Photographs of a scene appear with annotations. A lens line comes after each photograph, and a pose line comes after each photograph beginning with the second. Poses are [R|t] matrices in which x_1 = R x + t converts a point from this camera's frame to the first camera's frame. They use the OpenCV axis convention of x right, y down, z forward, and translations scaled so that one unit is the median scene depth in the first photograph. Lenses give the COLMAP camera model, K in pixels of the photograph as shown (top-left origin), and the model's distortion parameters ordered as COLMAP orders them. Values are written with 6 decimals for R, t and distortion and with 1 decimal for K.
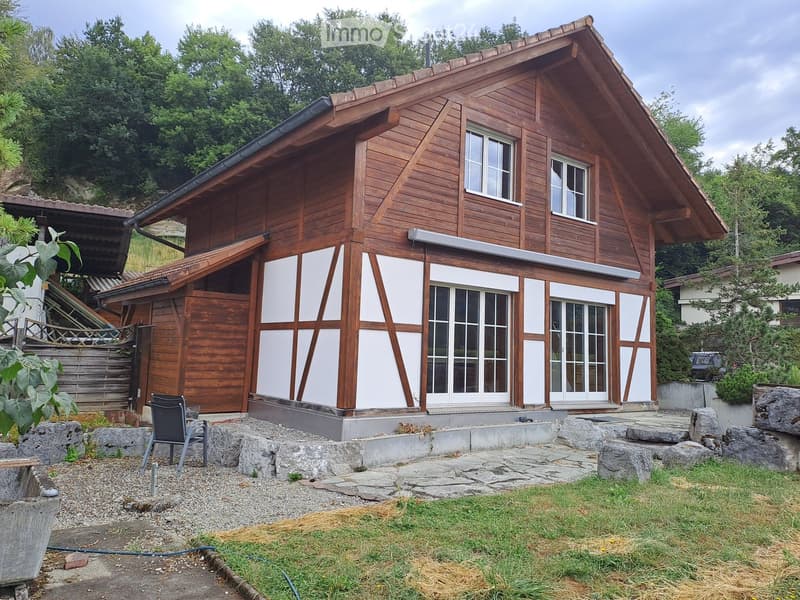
lens RADIAL K [[592.4, 0, 398.8], [0, 592.4, 285.1], [0, 0, 1]] dist [0.060537, -0.010202]
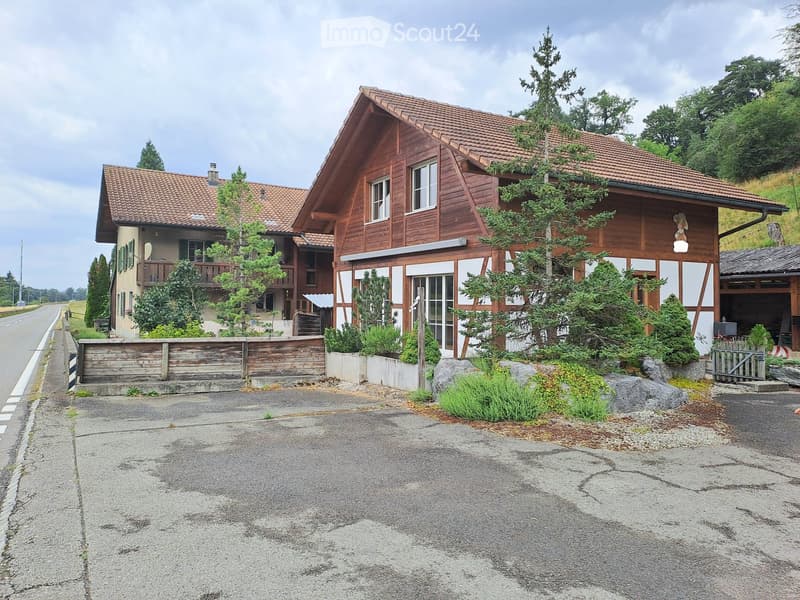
lens RADIAL K [[592.4, 0, 398.8], [0, 592.4, 285.1], [0, 0, 1]] dist [0.060537, -0.010202]
pose [[-0.119546, -0.101397, -0.987637, 1.569594], [0.051063, 0.992827, -0.108111, 0.182975], [0.991515, -0.063356, -0.113511, 1.103008]]
